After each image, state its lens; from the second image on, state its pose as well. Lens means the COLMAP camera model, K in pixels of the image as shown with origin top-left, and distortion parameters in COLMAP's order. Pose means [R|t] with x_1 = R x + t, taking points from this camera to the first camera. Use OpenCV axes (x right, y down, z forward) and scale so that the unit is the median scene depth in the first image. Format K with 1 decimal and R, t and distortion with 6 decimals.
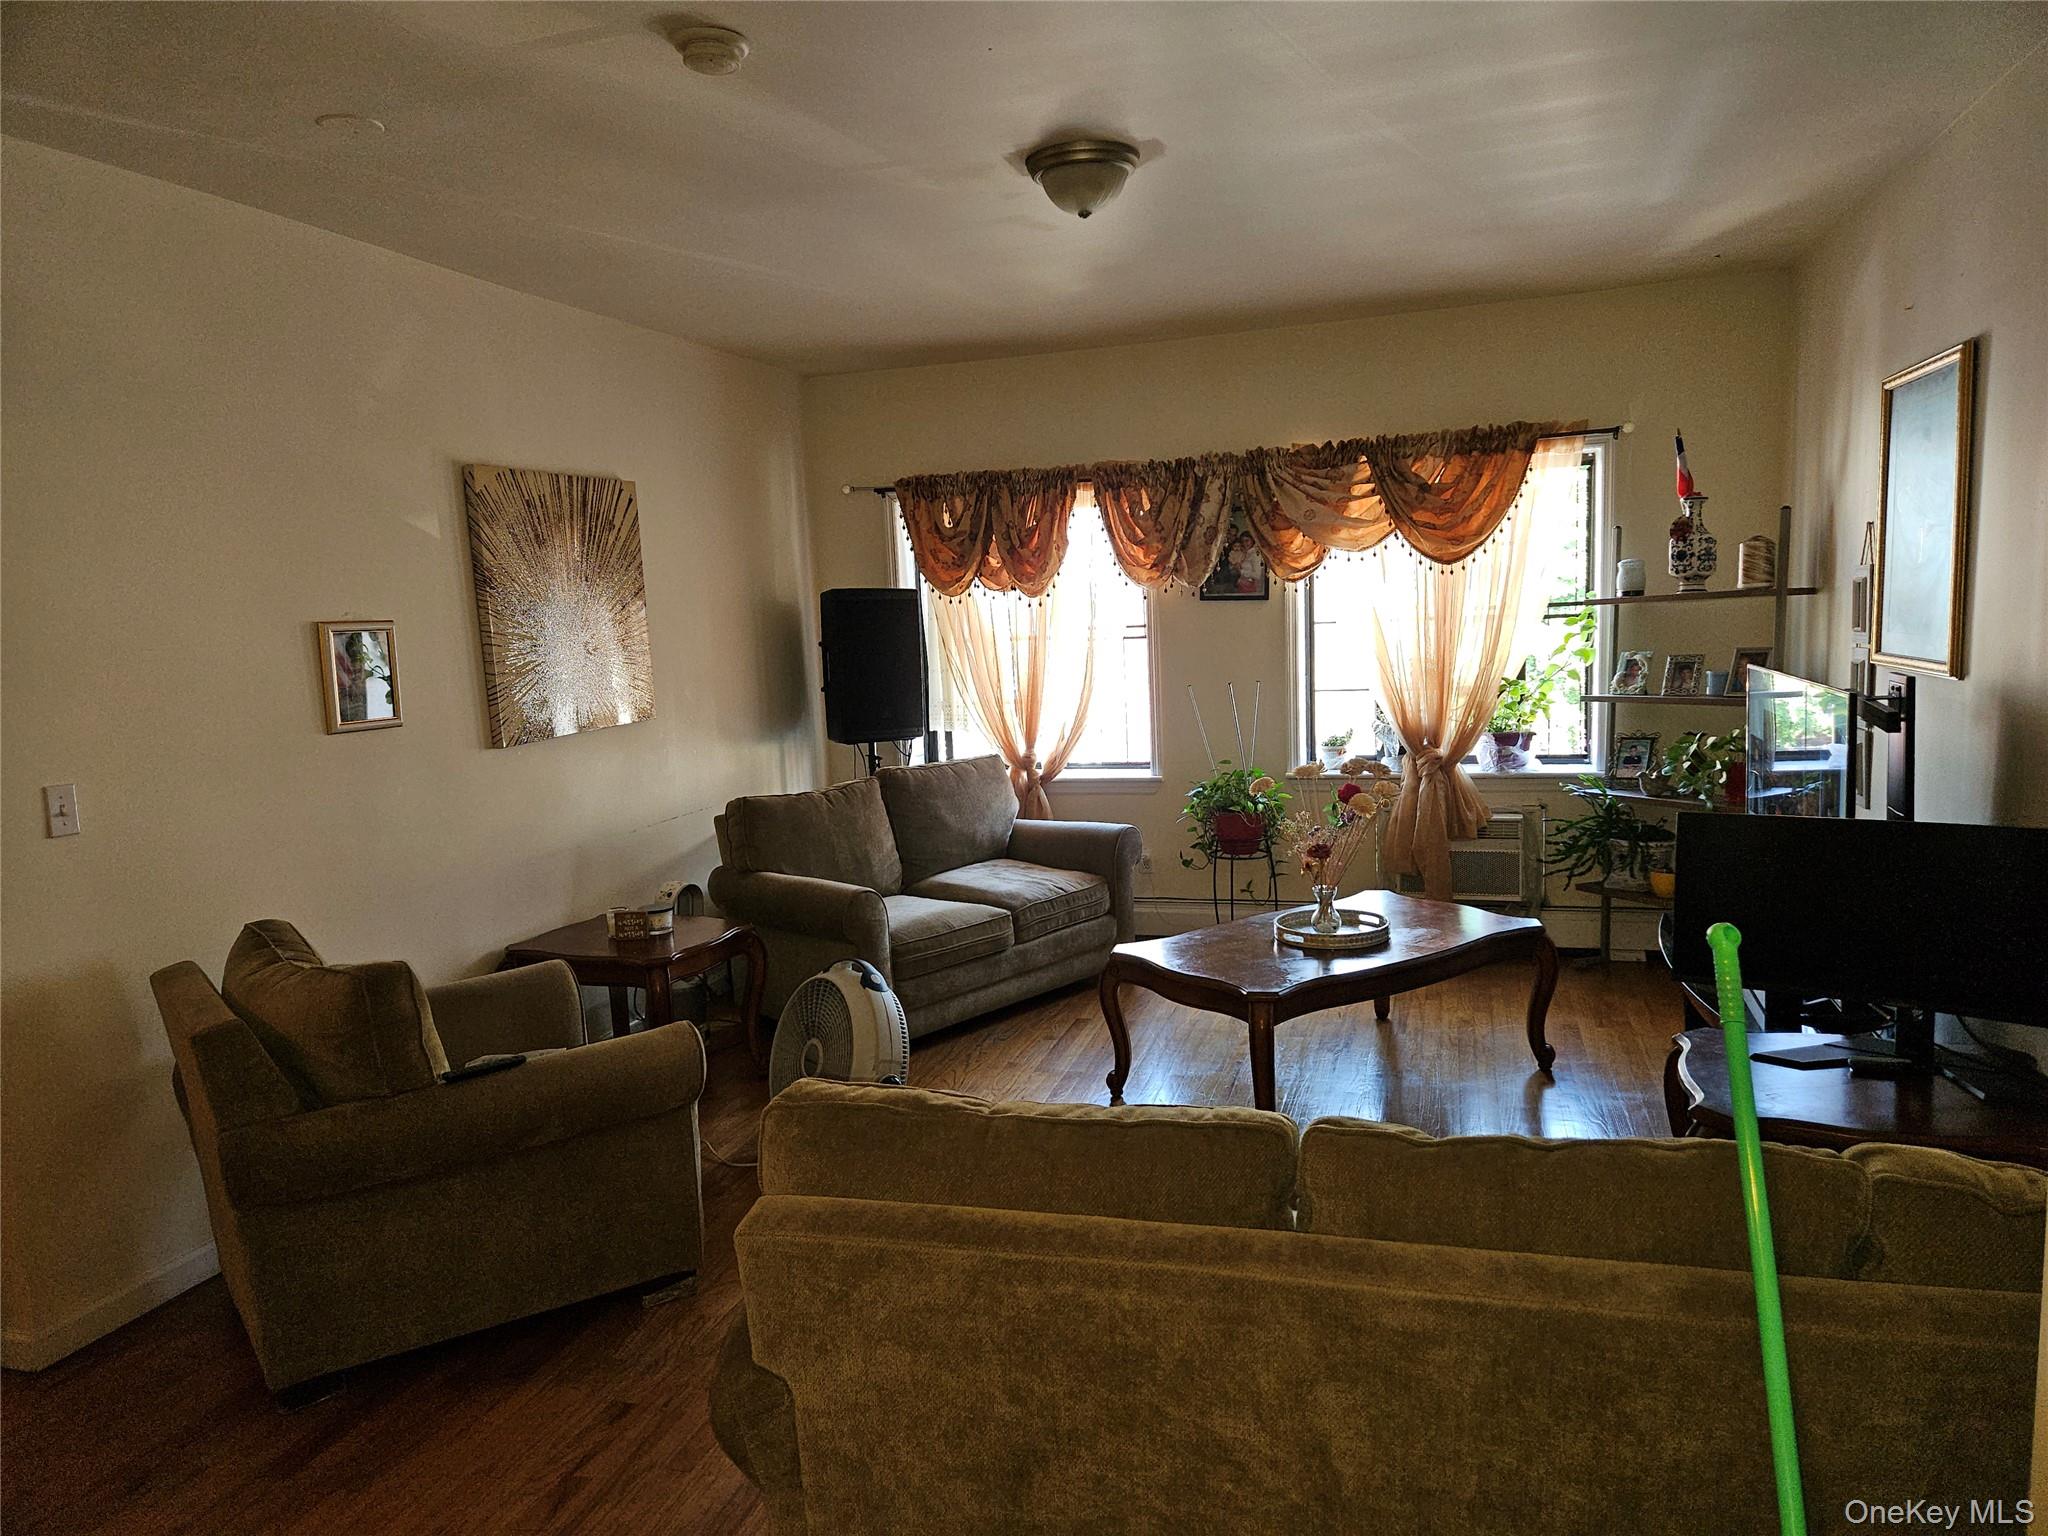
lens RADIAL K [[1371.7, 0, 1030.4], [0, 1371.7, 773.5], [0, 0, 1]] dist [0.083768, -0.052621]
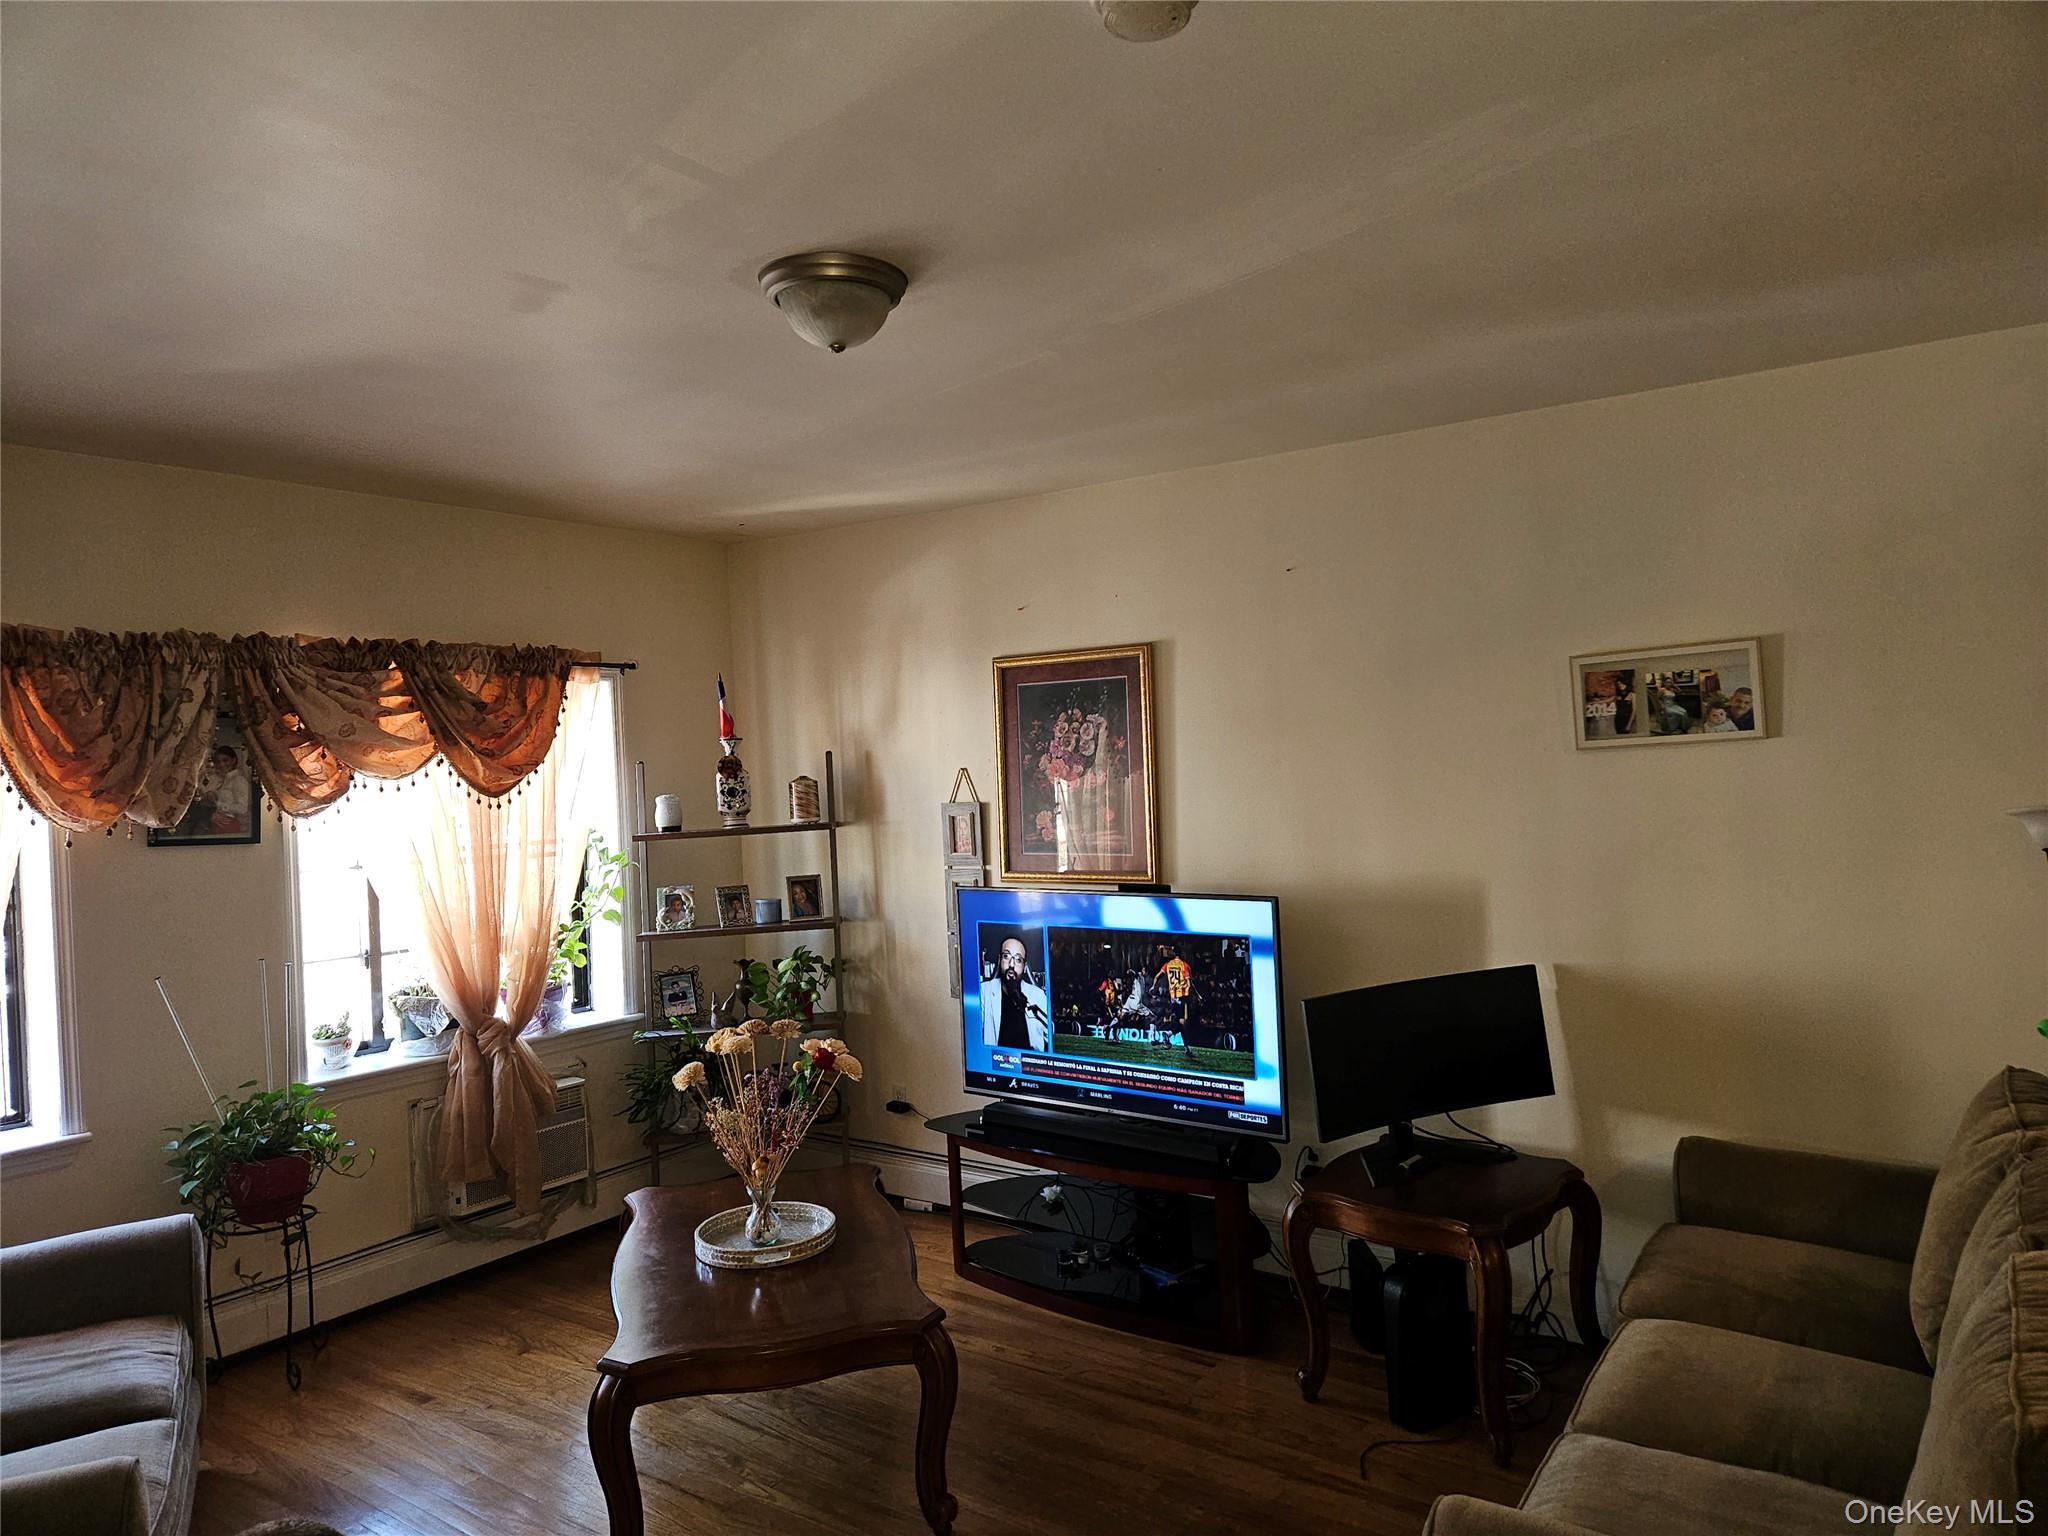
lens RADIAL K [[1371.7, 0, 1030.4], [0, 1371.7, 773.5], [0, 0, 1]] dist [0.083768, -0.052621]
pose [[0.333500, 0.027305, 0.942354, -0.393739], [0.138806, 0.987264, -0.077729, -0.052974], [-0.932475, 0.156727, 0.325463, 0.410421]]
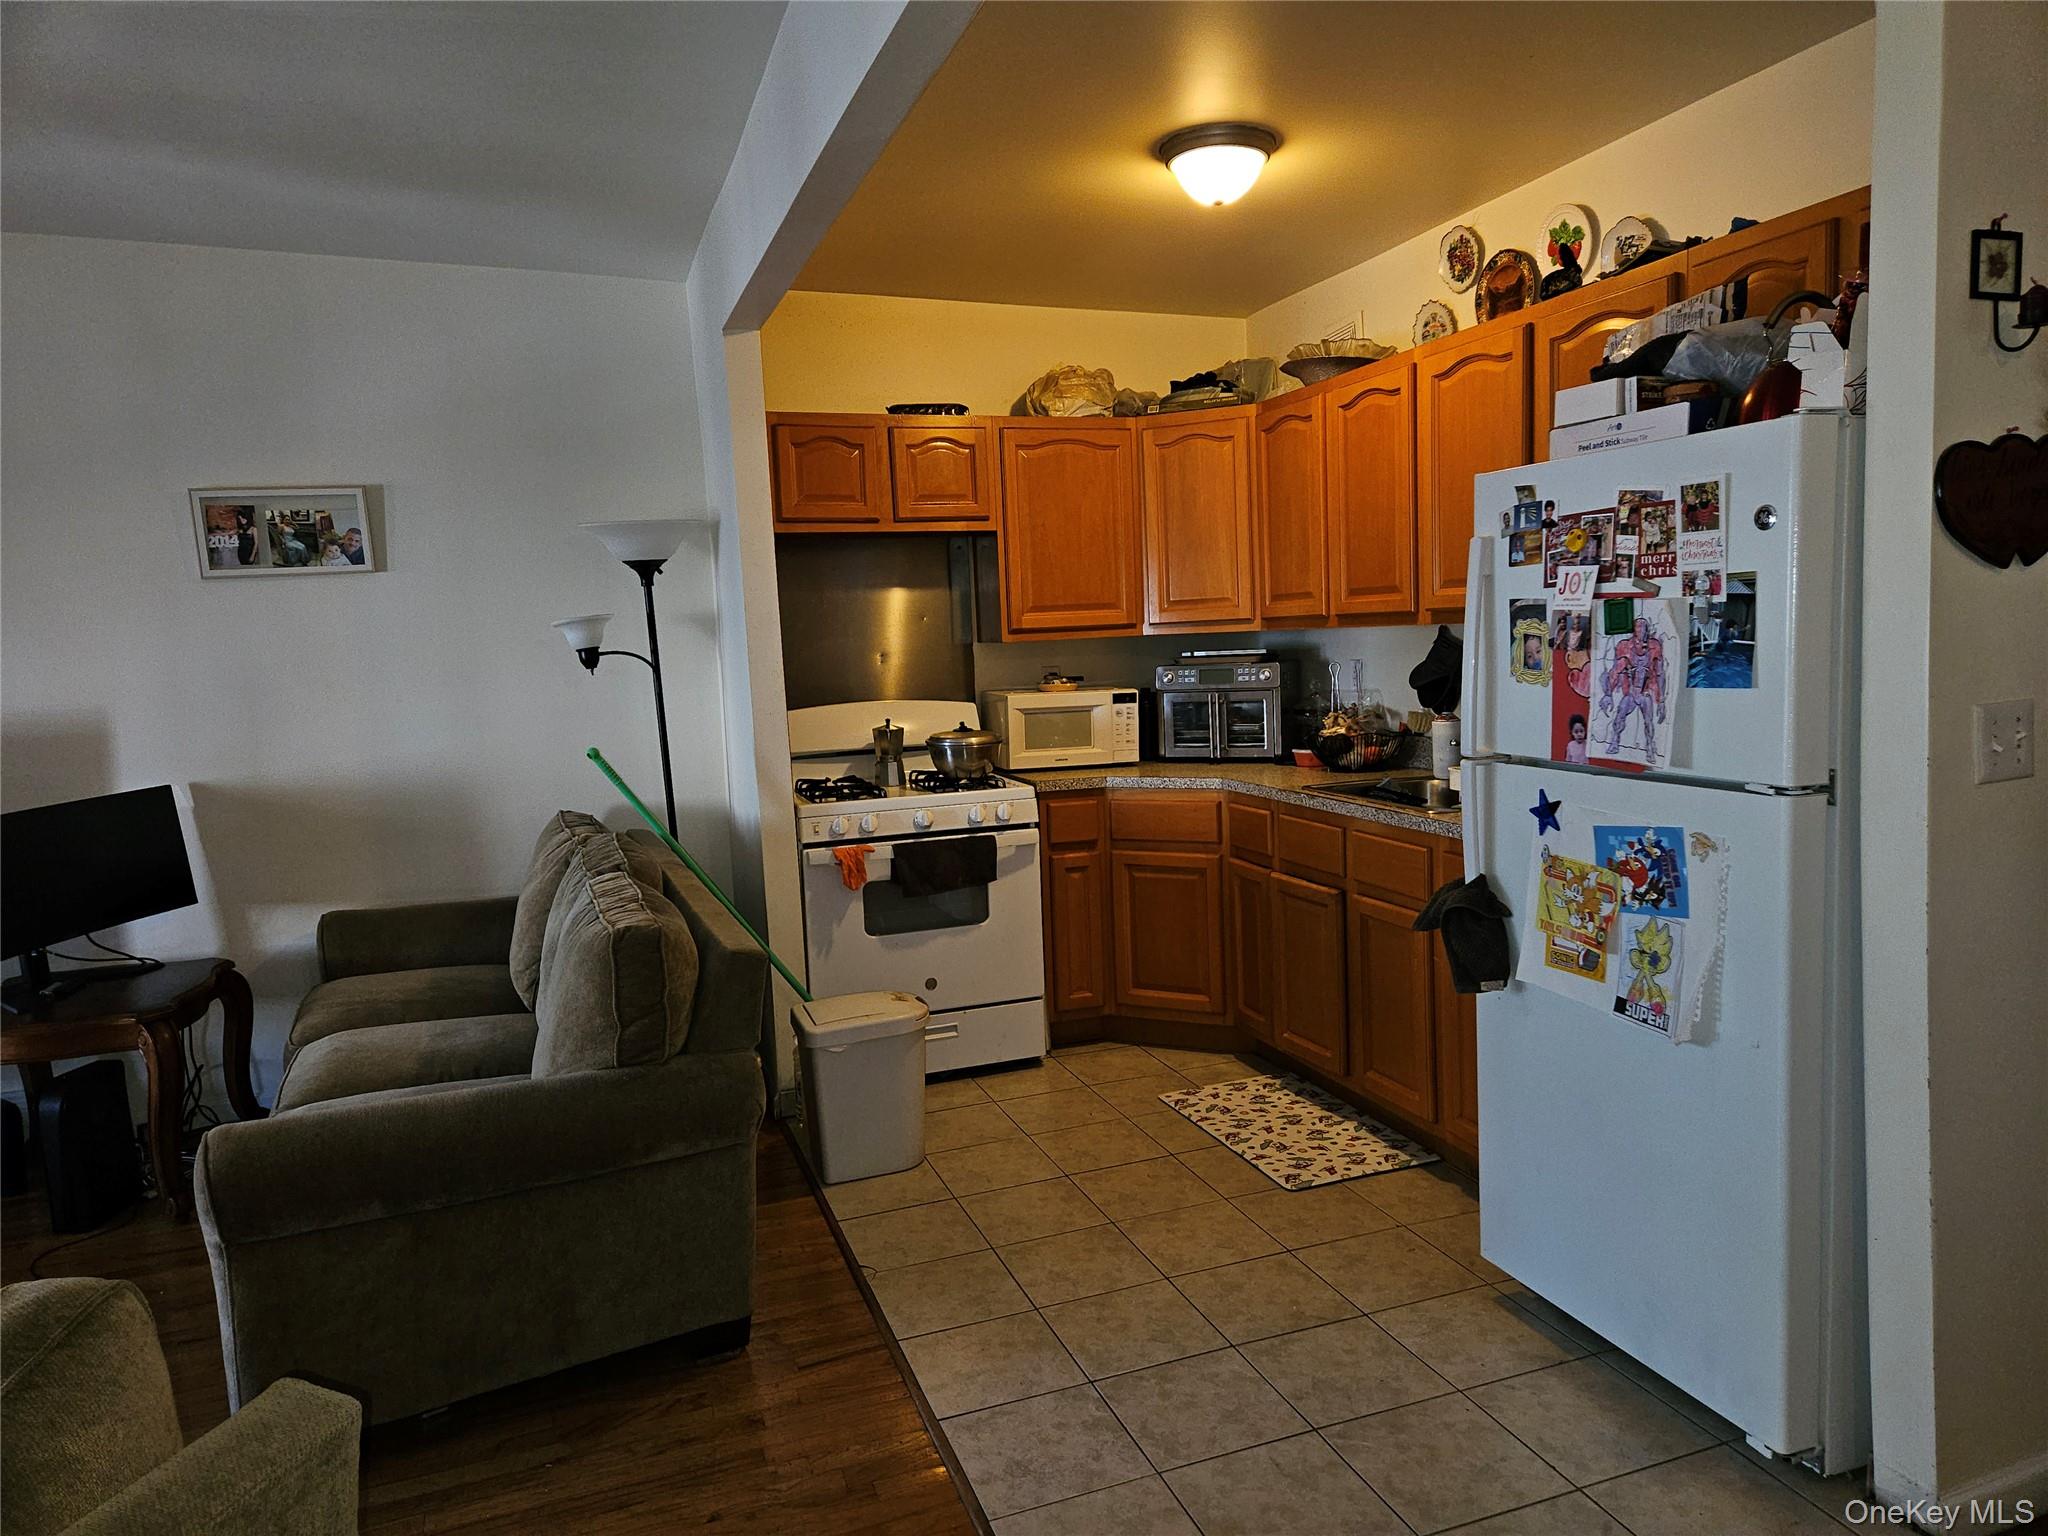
lens RADIAL K [[1371.7, 0, 1030.4], [0, 1371.7, 773.5], [0, 0, 1]] dist [0.083768, -0.052621]
pose [[-0.593994, -0.007317, 0.804436, -0.522563], [0.167668, 0.976873, 0.132691, -0.000446], [-0.786803, 0.213696, -0.579030, 0.493859]]
